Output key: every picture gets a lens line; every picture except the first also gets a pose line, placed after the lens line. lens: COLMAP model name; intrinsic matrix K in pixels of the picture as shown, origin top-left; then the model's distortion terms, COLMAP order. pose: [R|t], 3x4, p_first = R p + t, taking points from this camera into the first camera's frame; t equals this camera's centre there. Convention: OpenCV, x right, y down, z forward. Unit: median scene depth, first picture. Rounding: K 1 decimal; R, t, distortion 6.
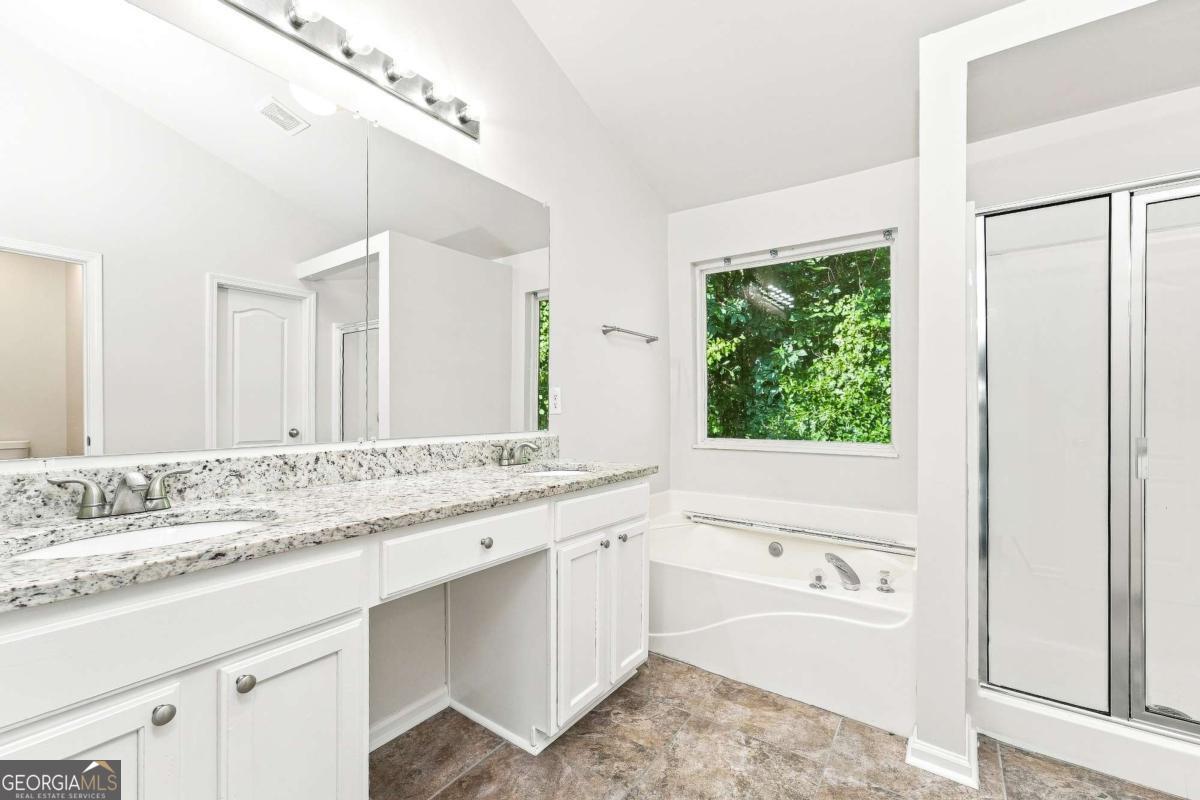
lens RADIAL K [[493.4, 0, 600.0], [0, 493.4, 400.0], [0, 0, 1]] dist [-0.000203, 0.000056]
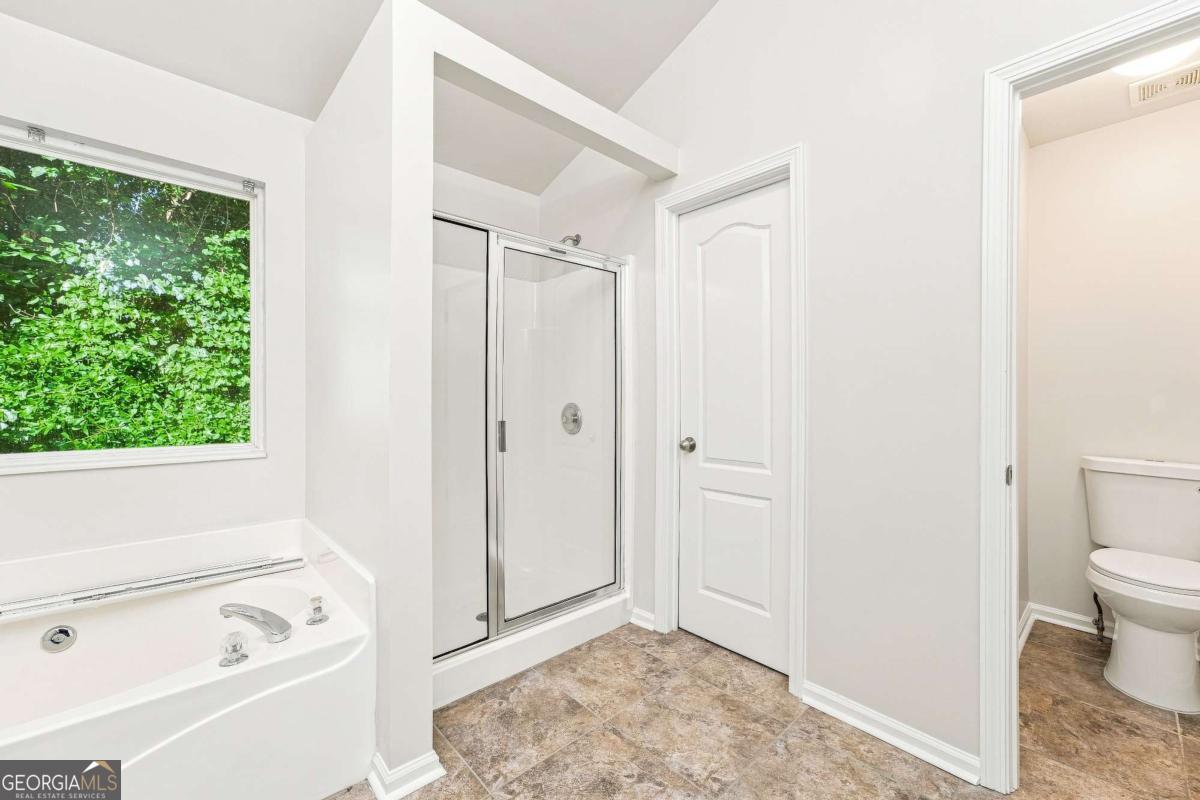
lens RADIAL K [[481.6, 0, 599.0], [0, 481.6, 392.9], [0, 0, 1]] dist [-0.001266, 0.000152]
pose [[0.209980, 0.002612, 0.977702, -0.087939], [-0.015831, 0.999874, 0.000729, -0.002052], [-0.977577, -0.015631, 0.209995, 0.307542]]
